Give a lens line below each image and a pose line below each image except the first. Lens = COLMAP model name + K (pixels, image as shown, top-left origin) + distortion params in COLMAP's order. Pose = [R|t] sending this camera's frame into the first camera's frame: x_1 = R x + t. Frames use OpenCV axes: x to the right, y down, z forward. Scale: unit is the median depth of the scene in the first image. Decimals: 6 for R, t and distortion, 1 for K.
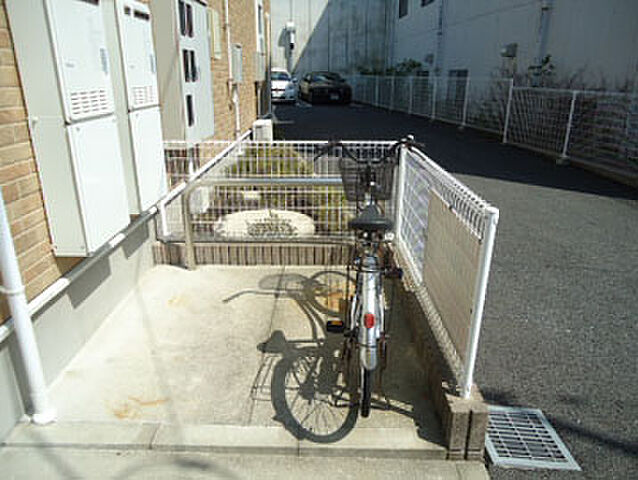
lens RADIAL K [[458.6, 0, 318.8], [0, 458.6, 236.9], [0, 0, 1]] dist [-0.004202, 0.000652]
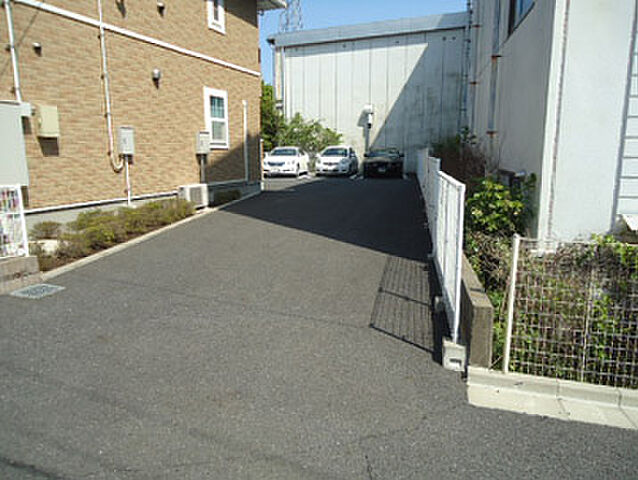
lens RADIAL K [[458.6, 0, 318.8], [0, 458.6, 236.9], [0, 0, 1]] dist [-0.004202, 0.000652]
pose [[0.929279, 0.056306, -0.365061, 0.243796], [-0.113341, 0.984103, -0.136727, 0.007463], [0.351559, 0.168434, 0.920889, -0.005351]]
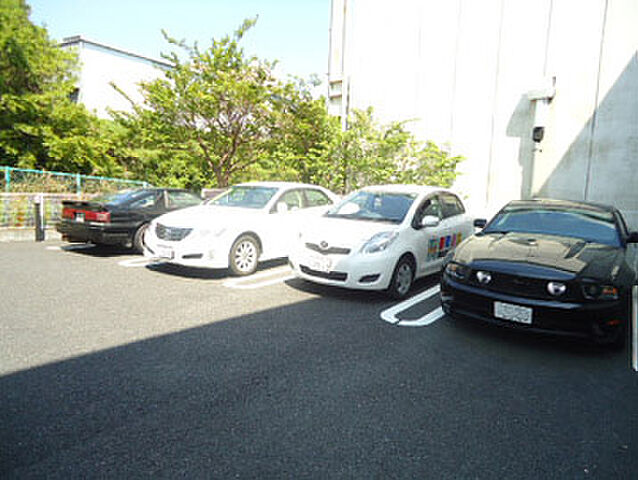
lens RADIAL K [[458.6, 0, 318.8], [0, 458.6, 236.9], [0, 0, 1]] dist [-0.004202, 0.000652]
pose [[0.680026, 0.110412, -0.724827, 0.106080], [-0.279899, 0.952817, -0.117457, -0.236565], [0.677659, 0.282752, 0.678844, 0.636470]]
